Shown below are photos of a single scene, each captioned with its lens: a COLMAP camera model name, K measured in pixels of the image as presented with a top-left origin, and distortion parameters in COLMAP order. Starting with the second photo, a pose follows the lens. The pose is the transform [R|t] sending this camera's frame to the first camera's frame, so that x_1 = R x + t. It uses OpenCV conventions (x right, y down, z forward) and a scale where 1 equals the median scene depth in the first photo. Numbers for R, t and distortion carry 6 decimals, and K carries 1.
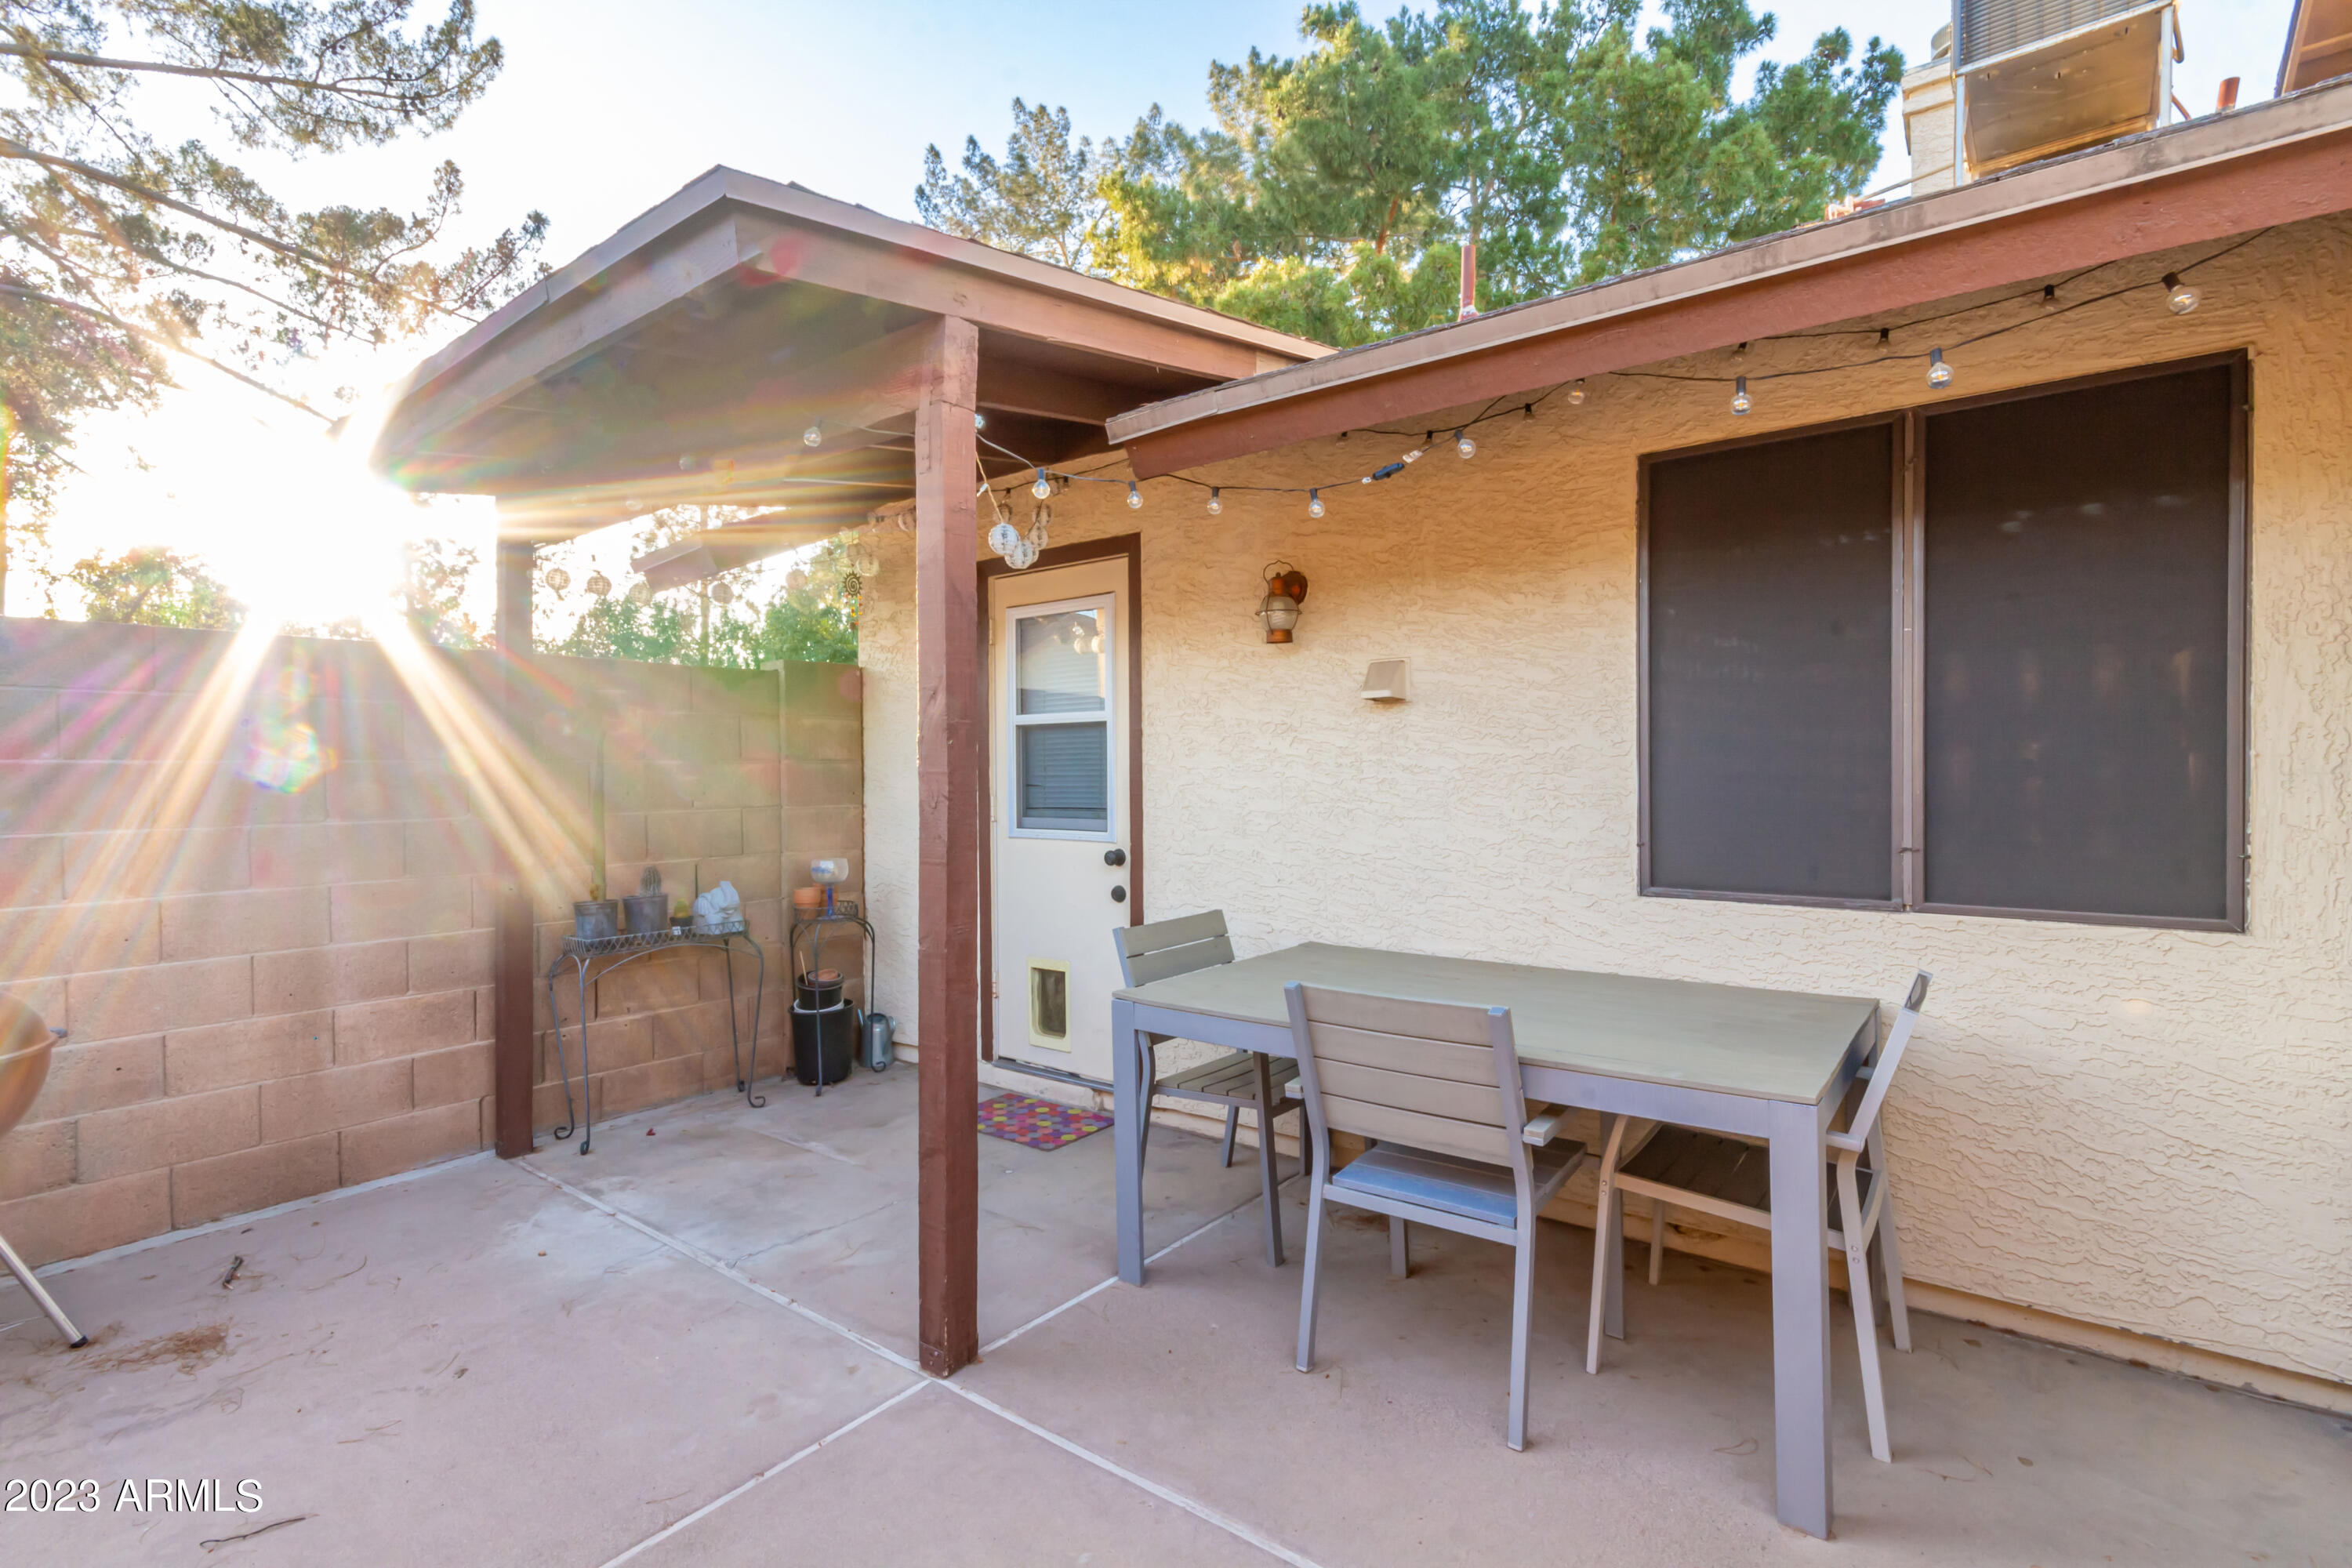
lens RADIAL K [[1080.9, 0, 1176.0], [0, 1080.9, 784.0], [0, 0, 1]] dist [-0.000463, -0.000007]
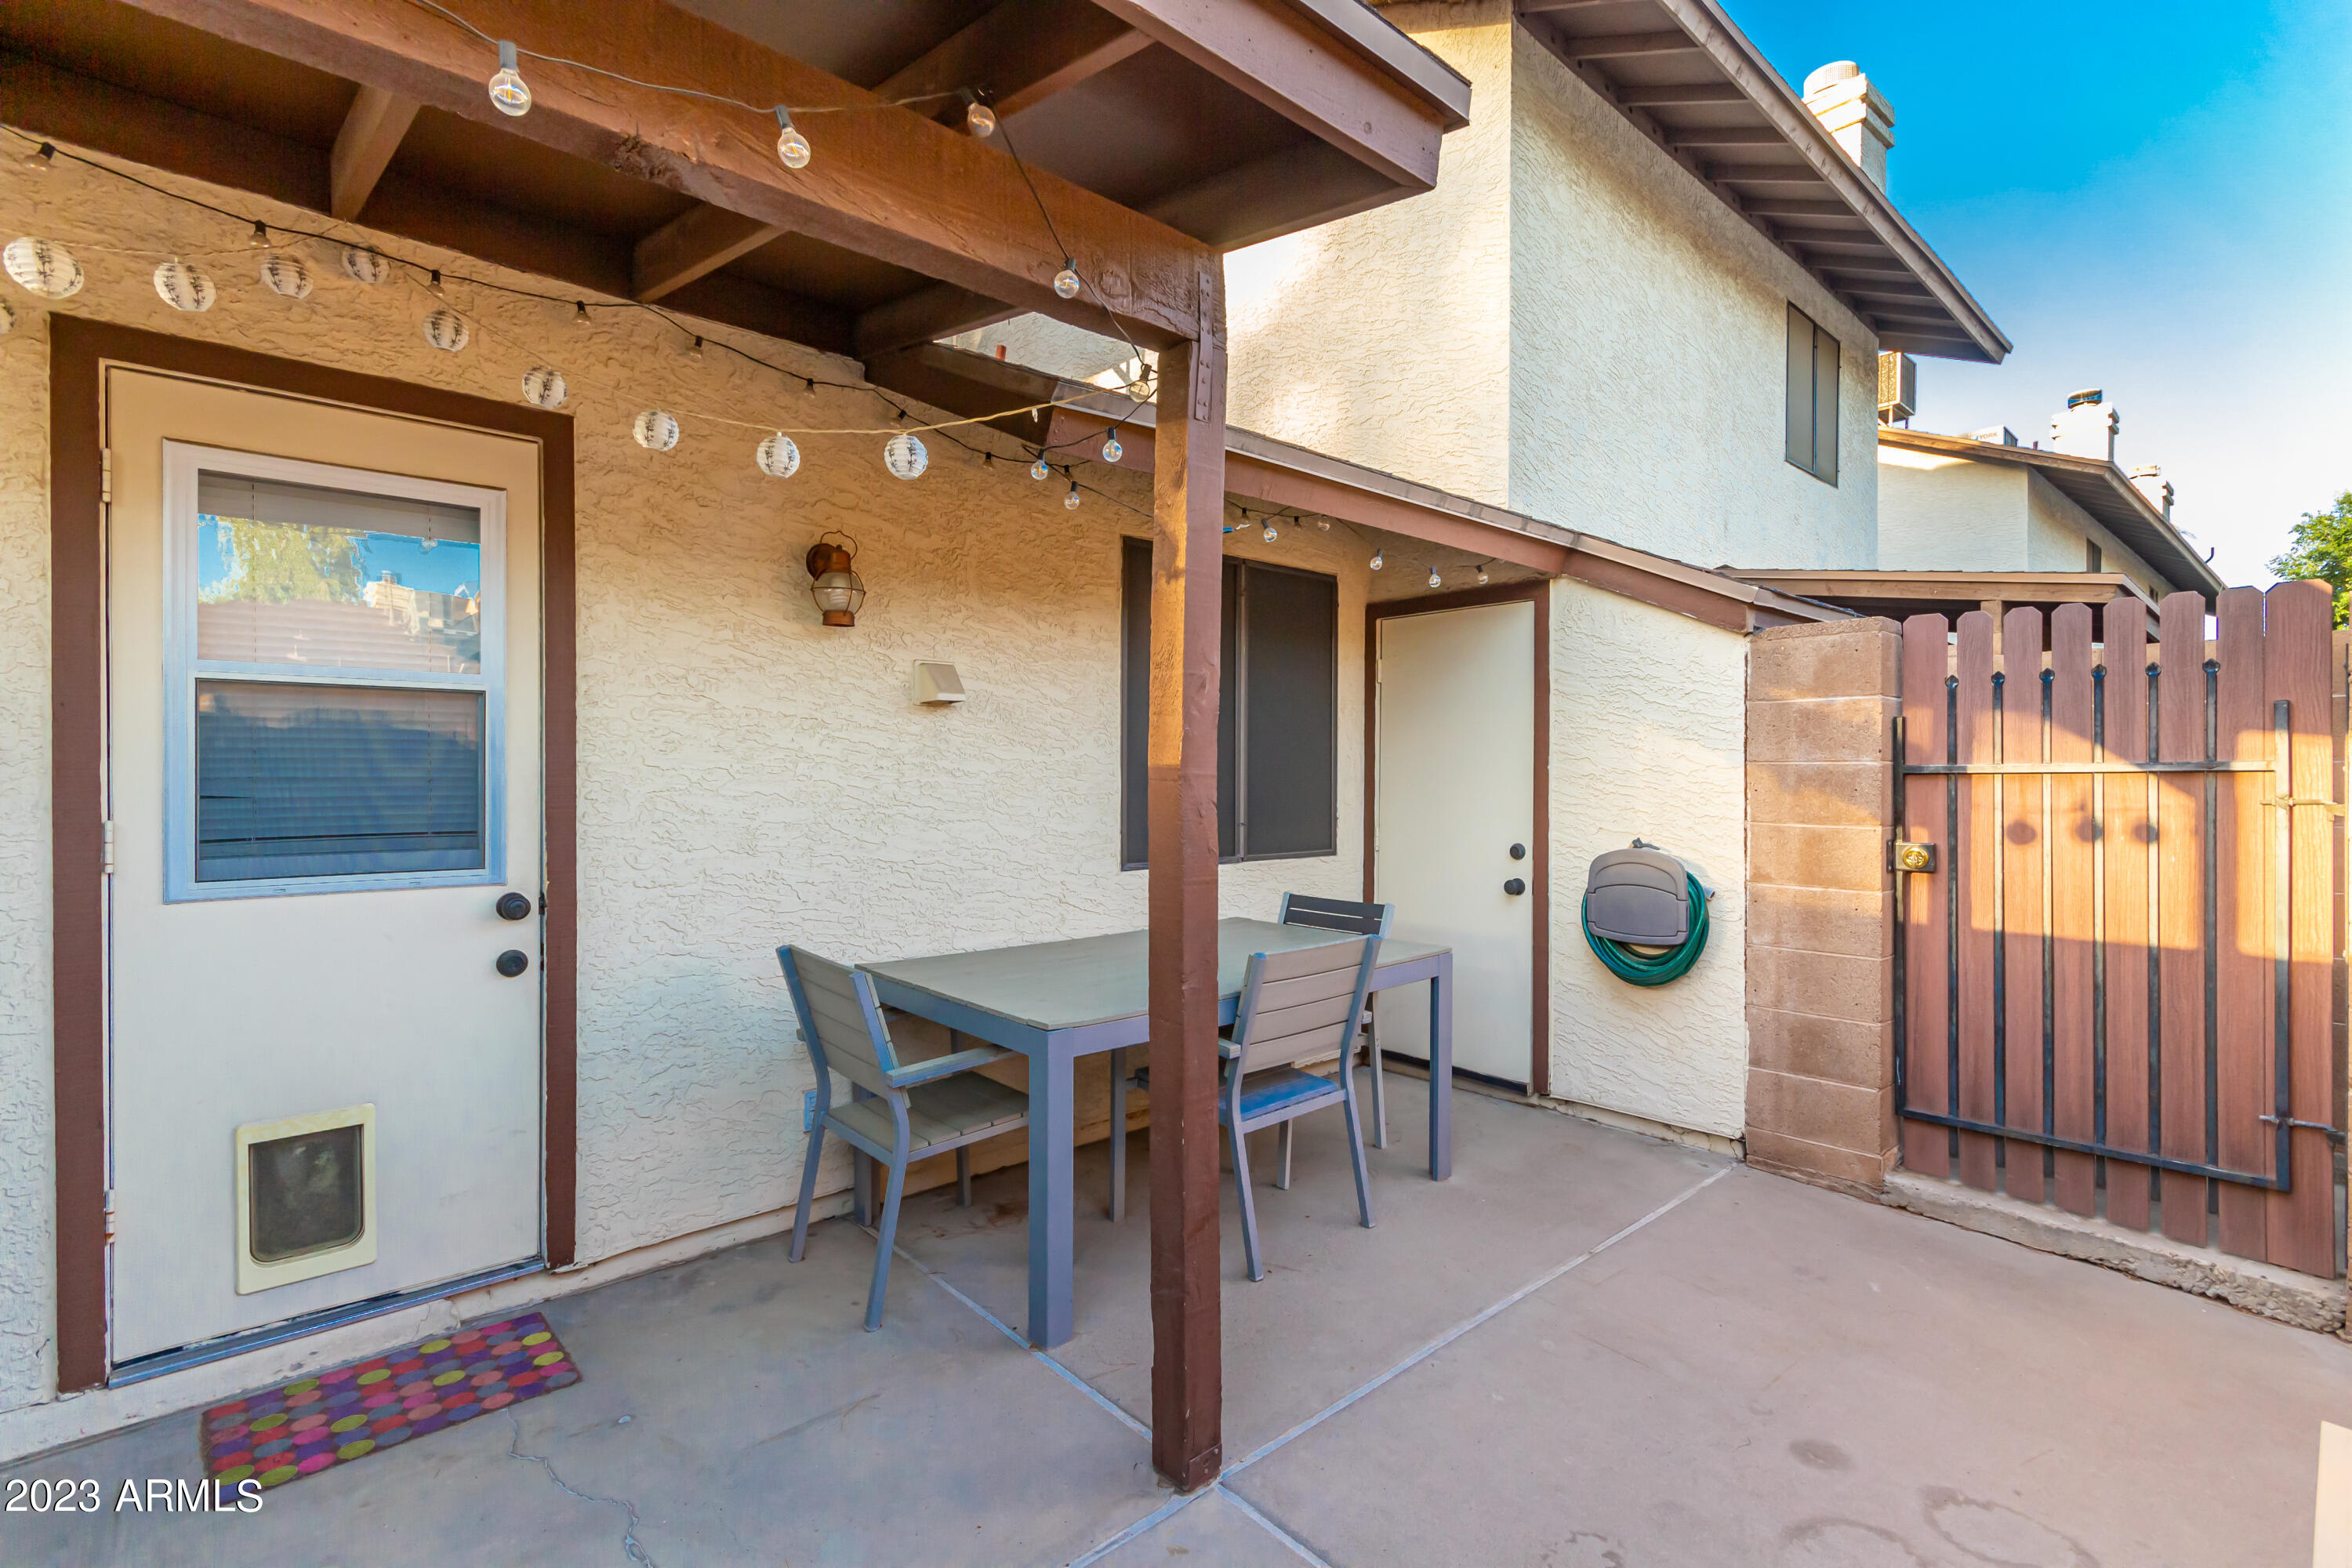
lens RADIAL K [[1088.4, 0, 1183.8], [0, 1088.4, 777.9], [0, 0, 1]] dist [0.002906, 0.000021]
pose [[0.183977, 0.004615, 0.982920, -0.712208], [0.010398, 0.999924, -0.006641, 0.000263], [-0.982876, 0.011442, 0.183915, 0.569649]]
